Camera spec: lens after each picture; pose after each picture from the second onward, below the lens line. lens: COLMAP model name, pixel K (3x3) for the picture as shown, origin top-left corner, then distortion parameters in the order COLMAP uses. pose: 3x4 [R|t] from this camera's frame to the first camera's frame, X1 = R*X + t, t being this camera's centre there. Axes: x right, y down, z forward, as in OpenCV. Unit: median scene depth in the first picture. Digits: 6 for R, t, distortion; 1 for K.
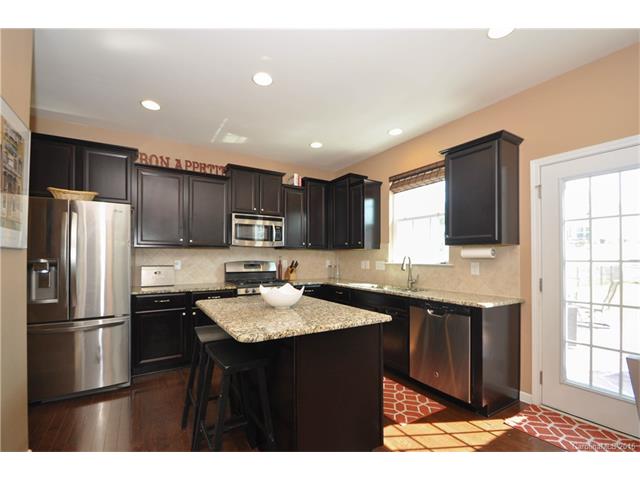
lens RADIAL K [[289.0, 0, 300.3], [0, 289.0, 252.7], [0, 0, 1]] dist [0.004736, -0.010180]
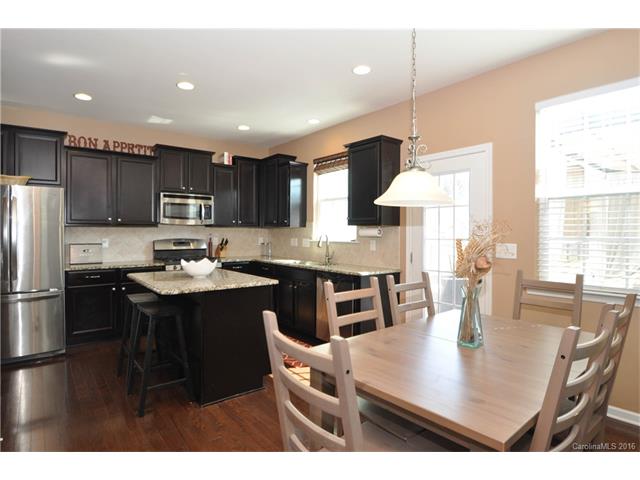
lens RADIAL K [[366.6, 0, 296.1], [0, 366.6, 229.5], [0, 0, 1]] dist [-0.019583, -0.004831]
pose [[0.993757, -0.000413, 0.111568, 0.106152], [-0.000687, 0.999951, 0.009826, -0.020182], [-0.111566, -0.009841, 0.993708, -0.373563]]
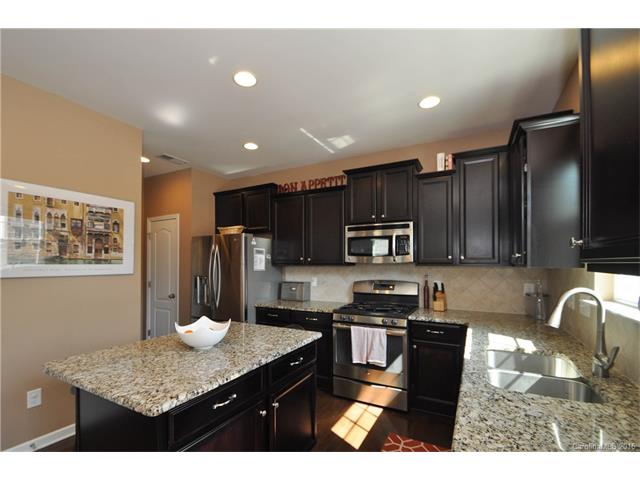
lens RADIAL K [[289.0, 0, 310.4], [0, 289.0, 262.4], [0, 0, 1]] dist [0.004736, -0.010180]
pose [[0.530003, -0.010045, -0.847936, 0.485775], [0.016551, 0.999862, -0.001499, -0.029186], [0.847834, -0.013240, 0.530097, 0.477351]]
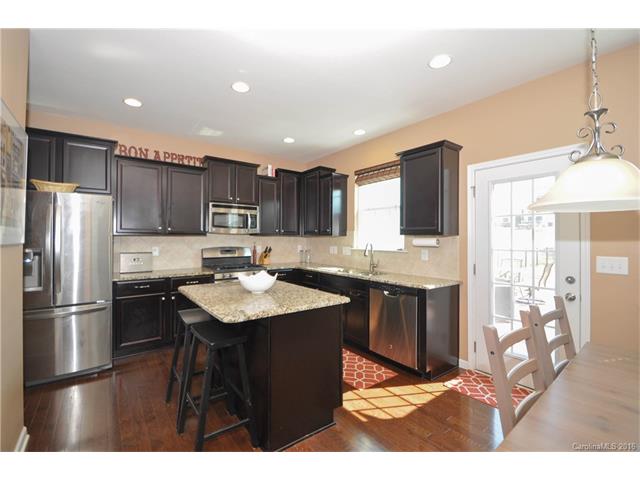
lens RADIAL K [[289.0, 0, 300.0], [0, 289.0, 232.6], [0, 0, 1]] dist [0.004736, -0.010180]
pose [[0.995888, 0.002376, 0.090558, -0.000106], [-0.002131, 0.999994, -0.002796, -0.025767], [-0.090564, 0.002592, 0.995887, -0.092087]]
